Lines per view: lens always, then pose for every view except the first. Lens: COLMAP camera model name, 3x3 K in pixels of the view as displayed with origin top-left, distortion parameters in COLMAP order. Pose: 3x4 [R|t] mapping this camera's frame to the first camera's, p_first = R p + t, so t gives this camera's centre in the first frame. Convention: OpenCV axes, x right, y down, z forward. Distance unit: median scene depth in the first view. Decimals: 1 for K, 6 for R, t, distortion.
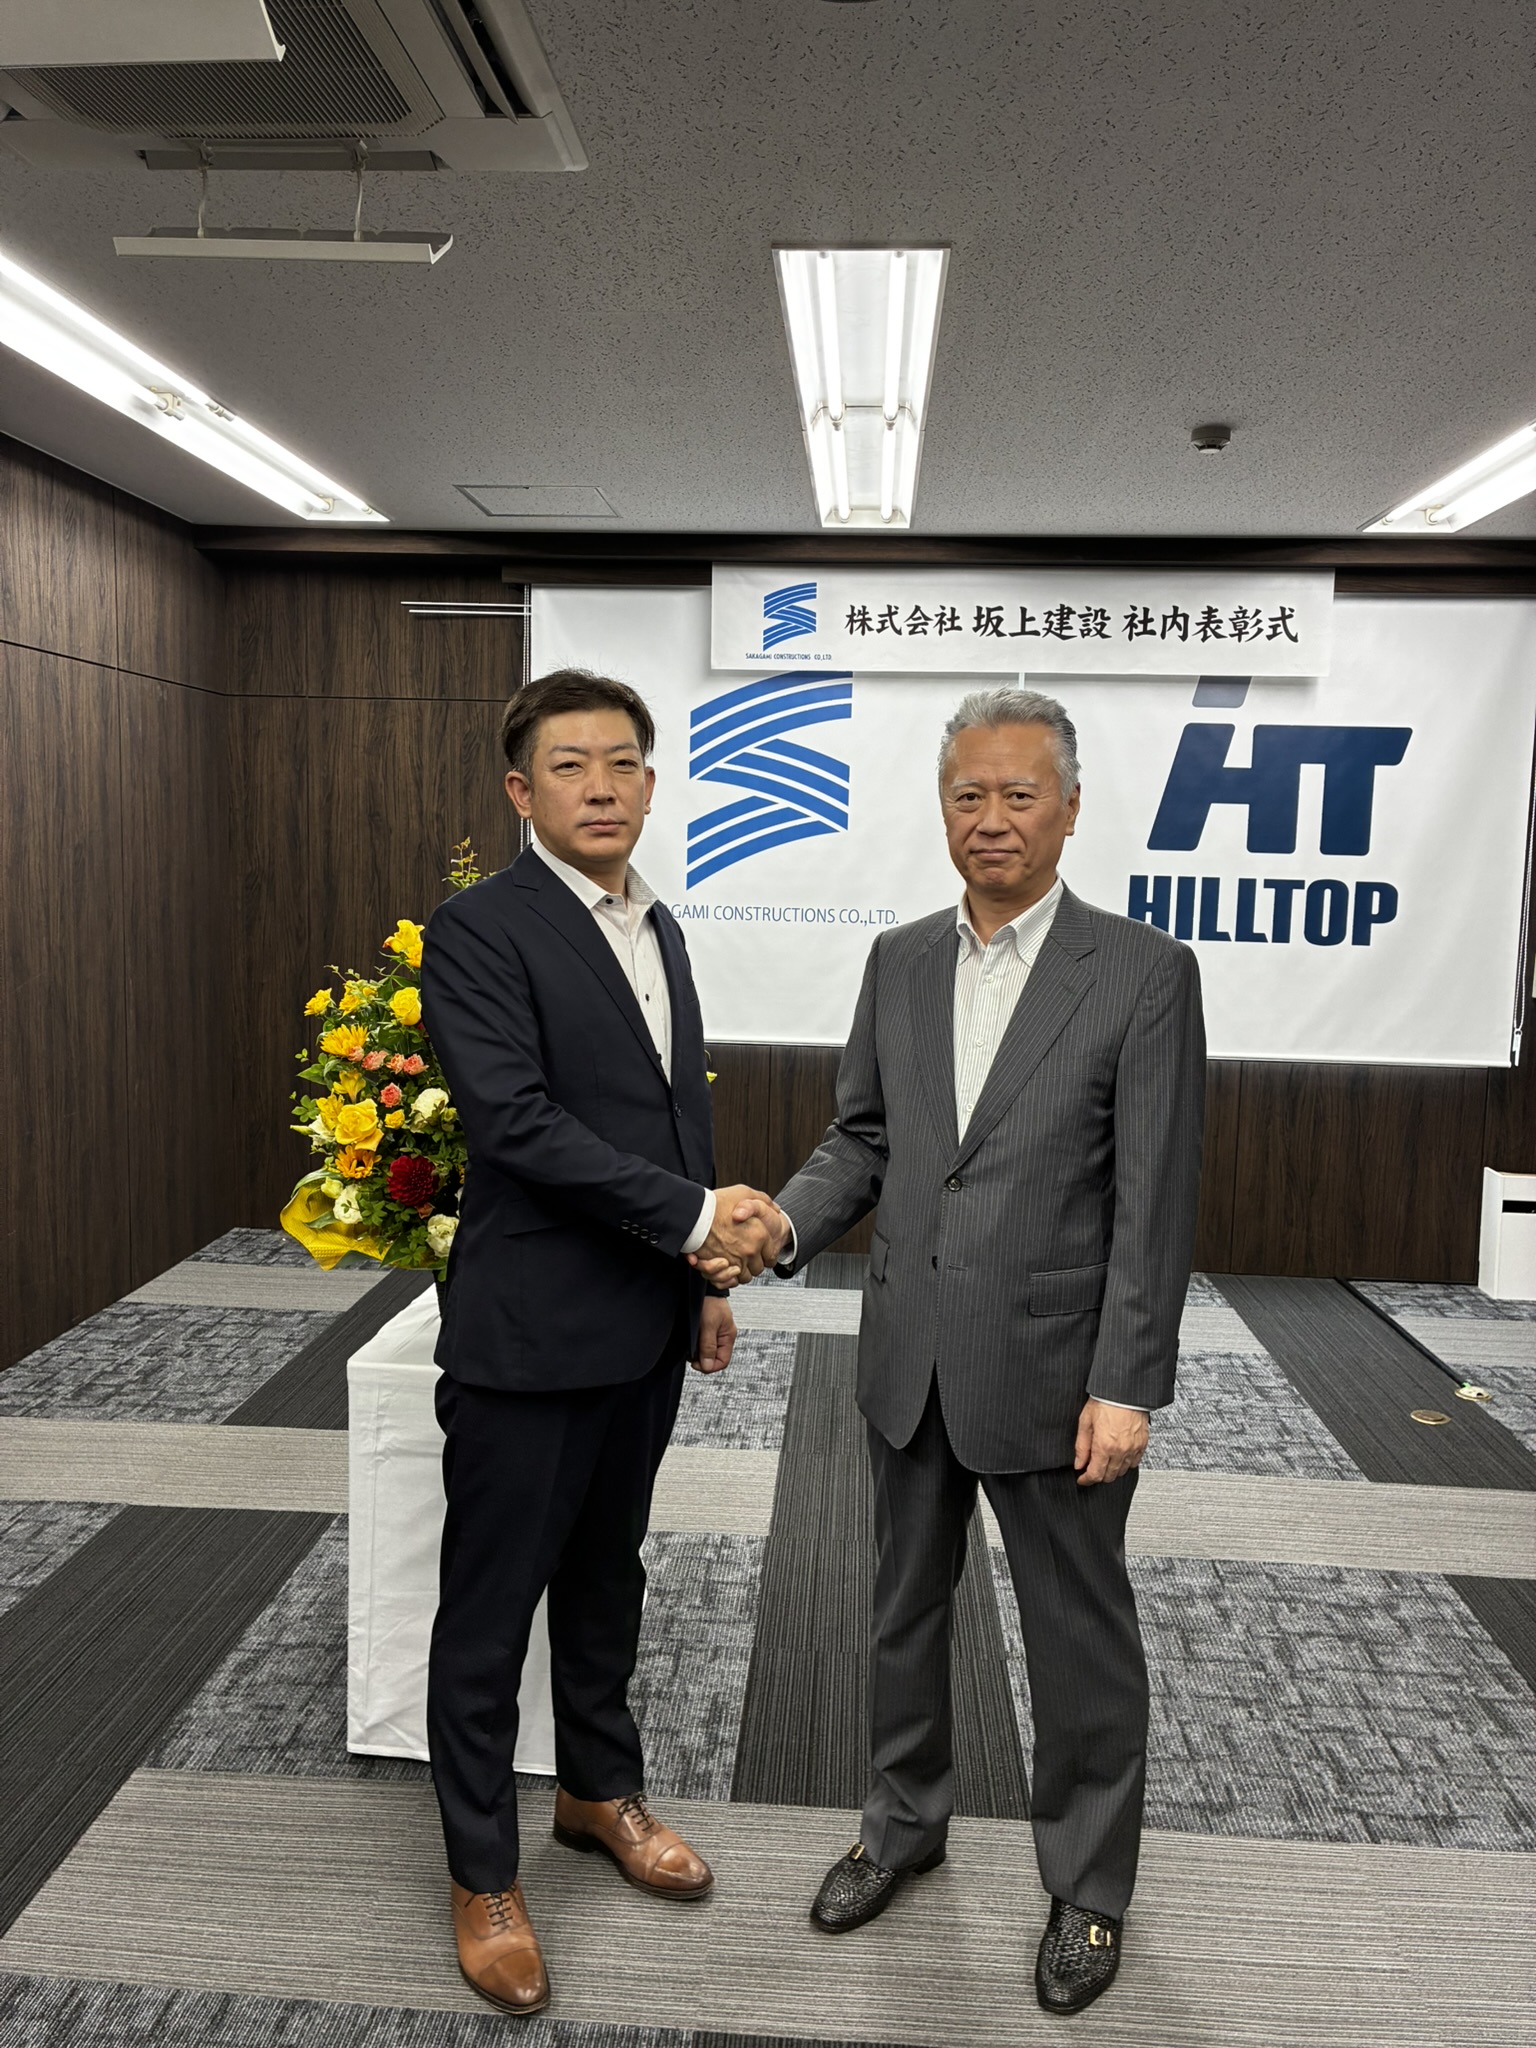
lens RADIAL K [[1547.5, 0, 761.8], [0, 1547.5, 1013.7], [0, 0, 1]] dist [0.028842, -0.037396]
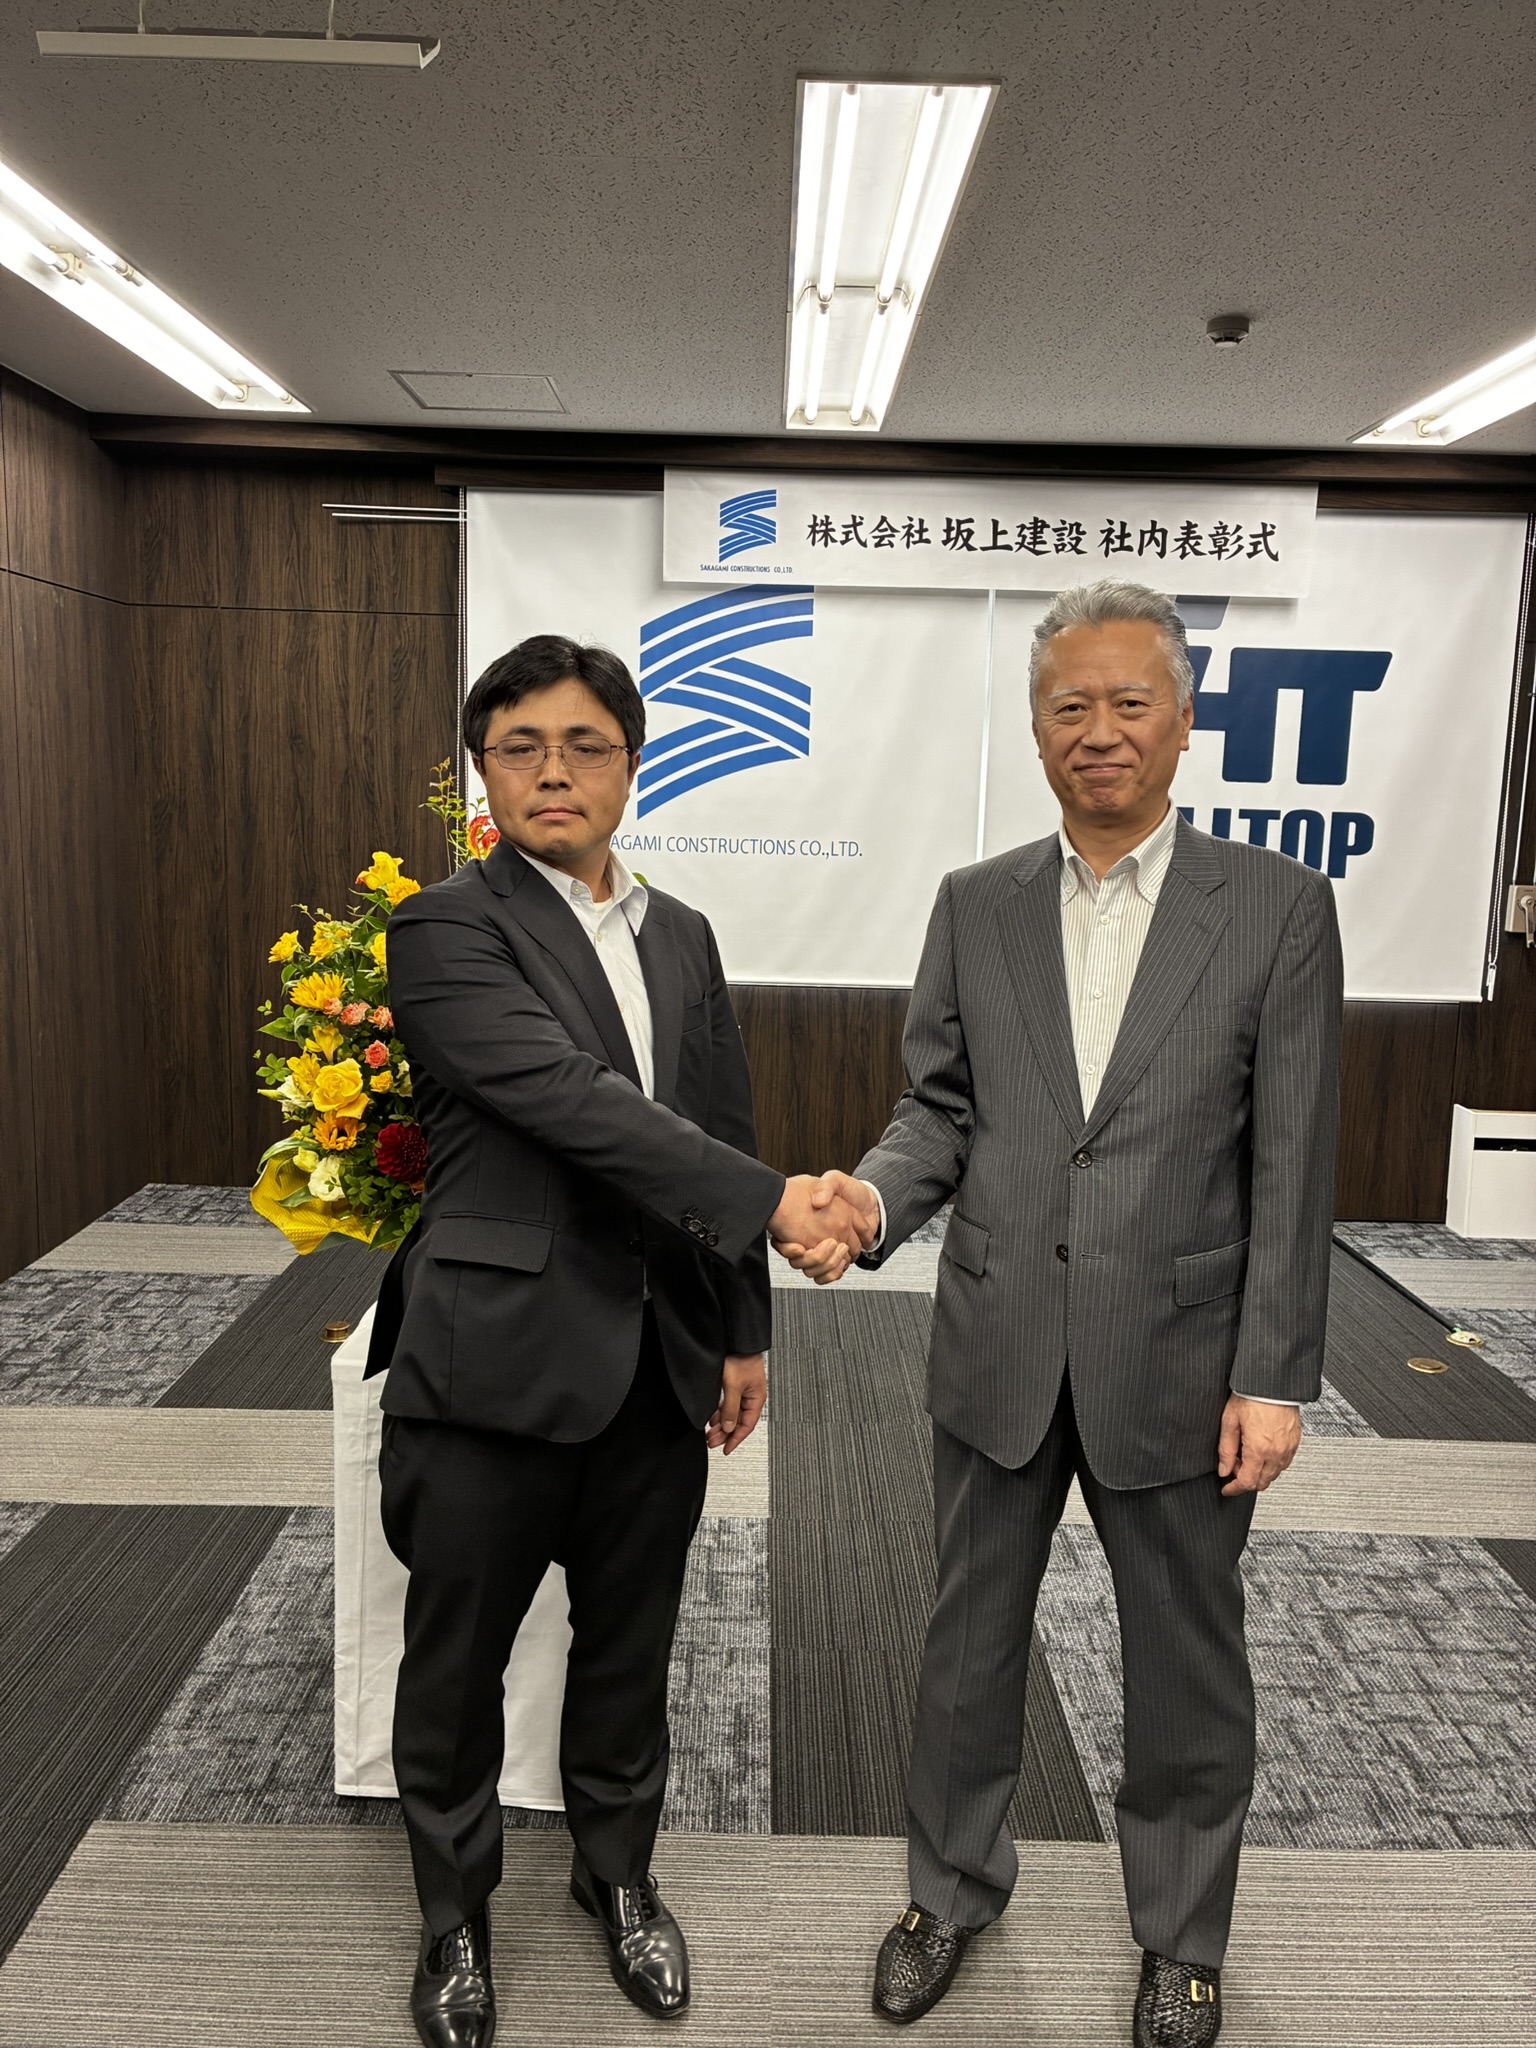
lens RADIAL K [[1547.5, 0, 764.6], [0, 1547.5, 1008.7], [0, 0, 1]] dist [0.028842, -0.037396]
pose [[0.997546, -0.007087, 0.069655, -0.047905], [0.004272, 0.999171, 0.040479, -0.004104], [-0.069884, -0.040082, 0.996750, 0.069296]]
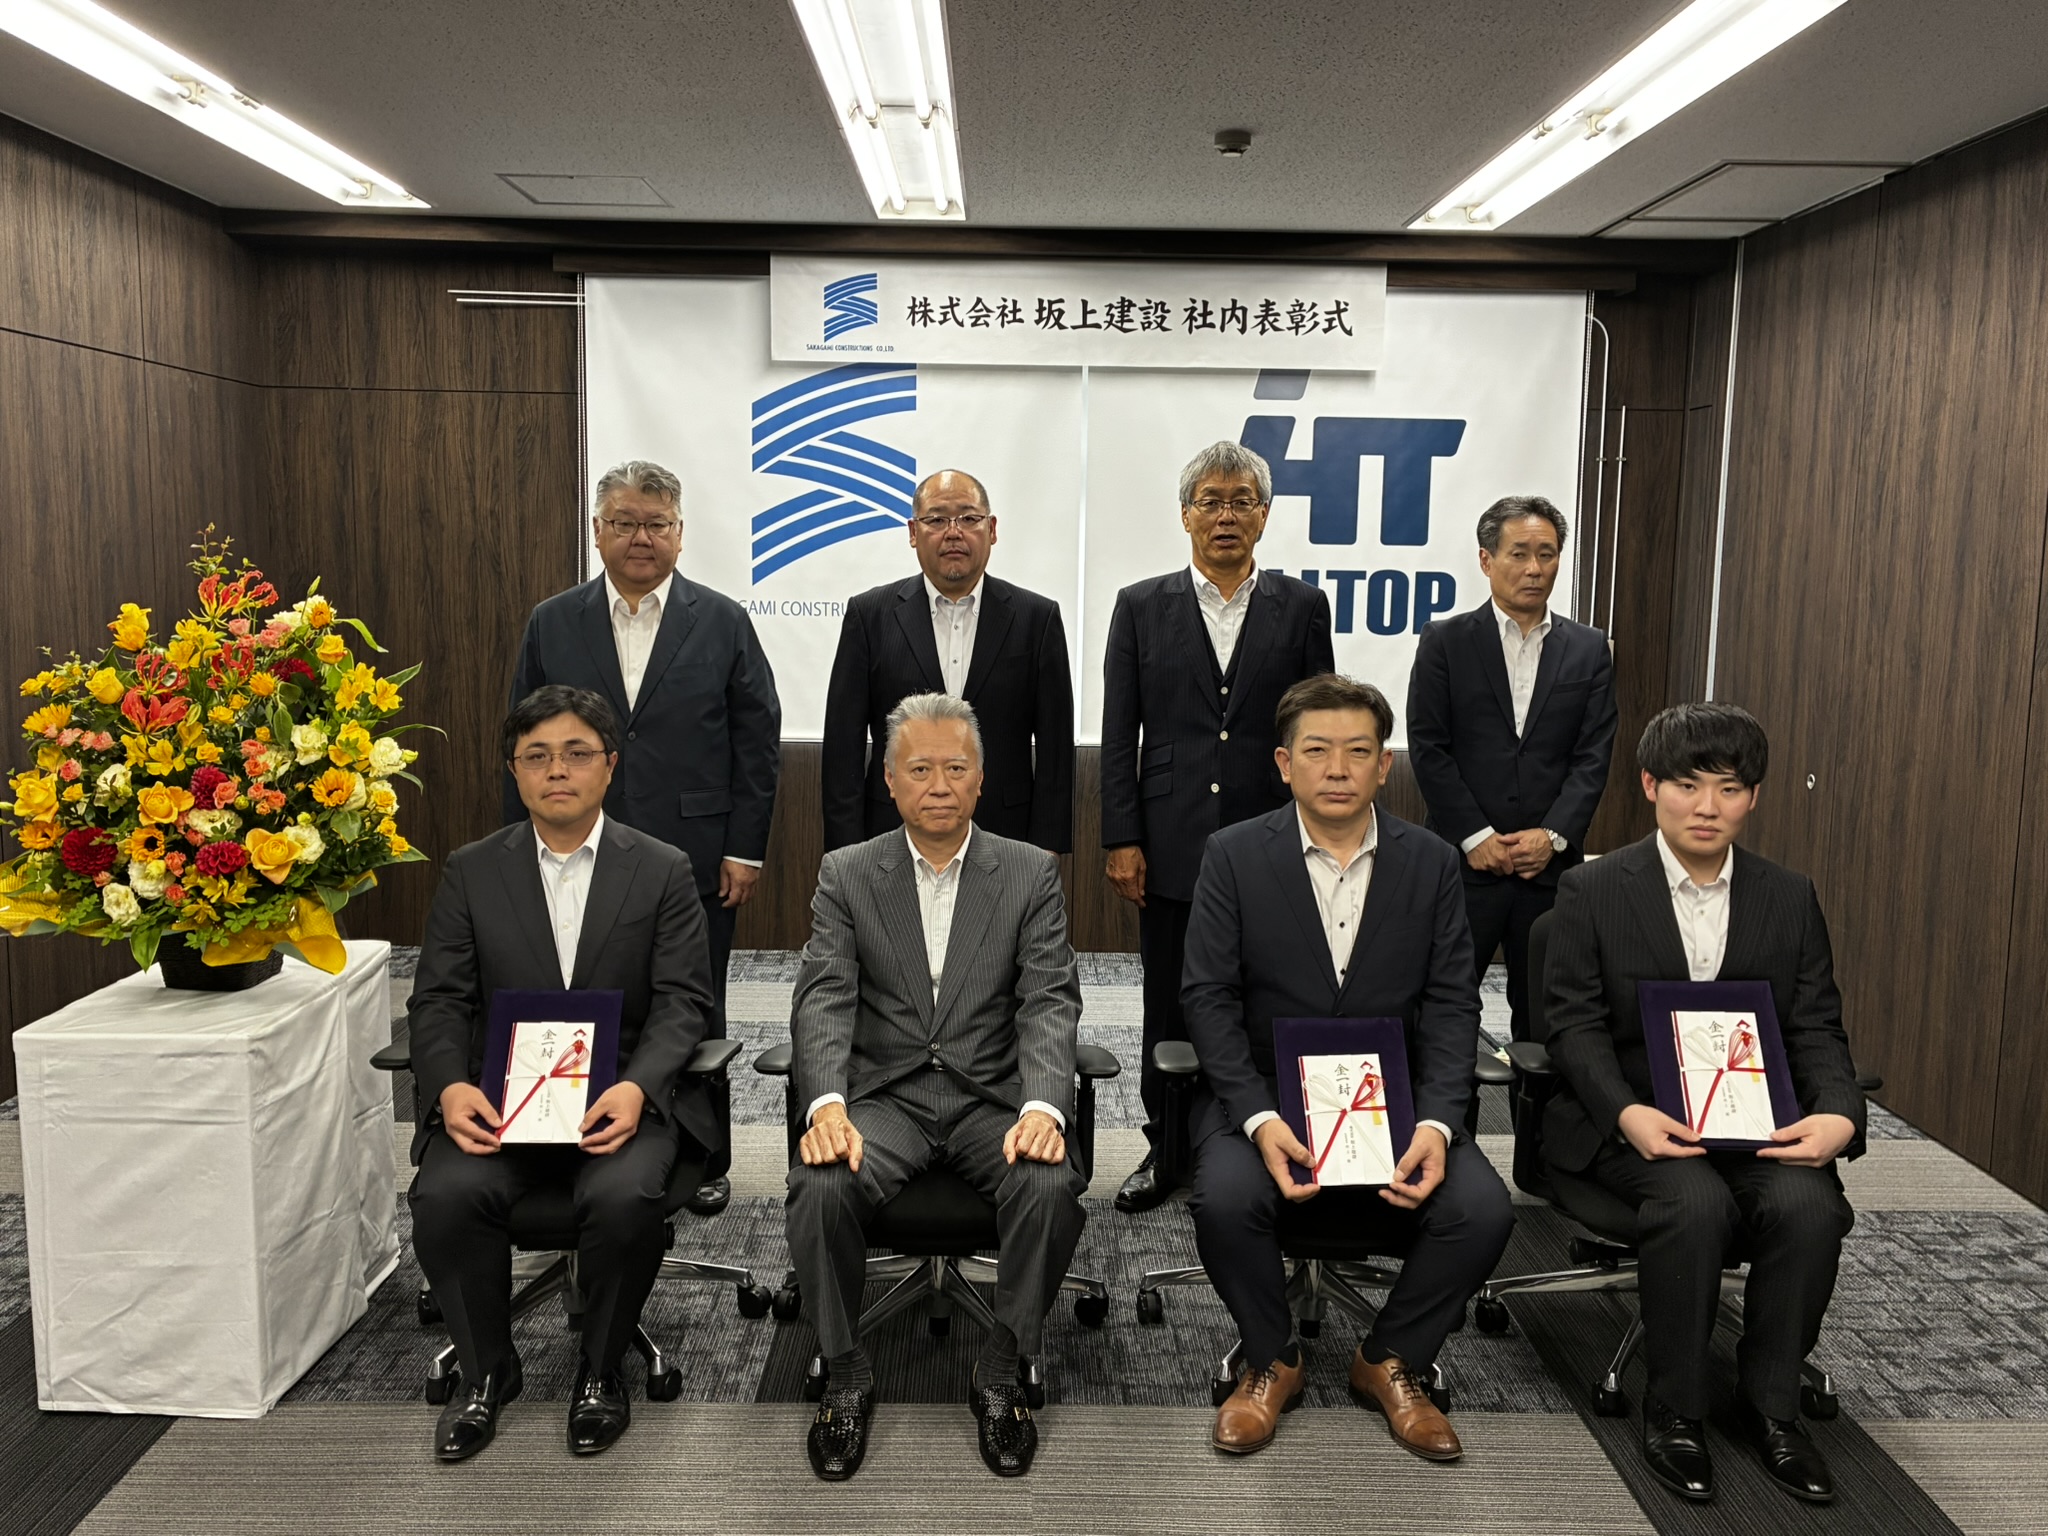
lens RADIAL K [[1708.2, 0, 1032.7], [0, 1708.2, 762.0], [0, 0, 1]] dist [0.020433, -0.010452]
pose [[0.996490, -0.017861, 0.081783, 0.048249], [0.016533, 0.999721, 0.016877, 0.020779], [-0.082062, -0.015466, 0.996507, -0.123805]]
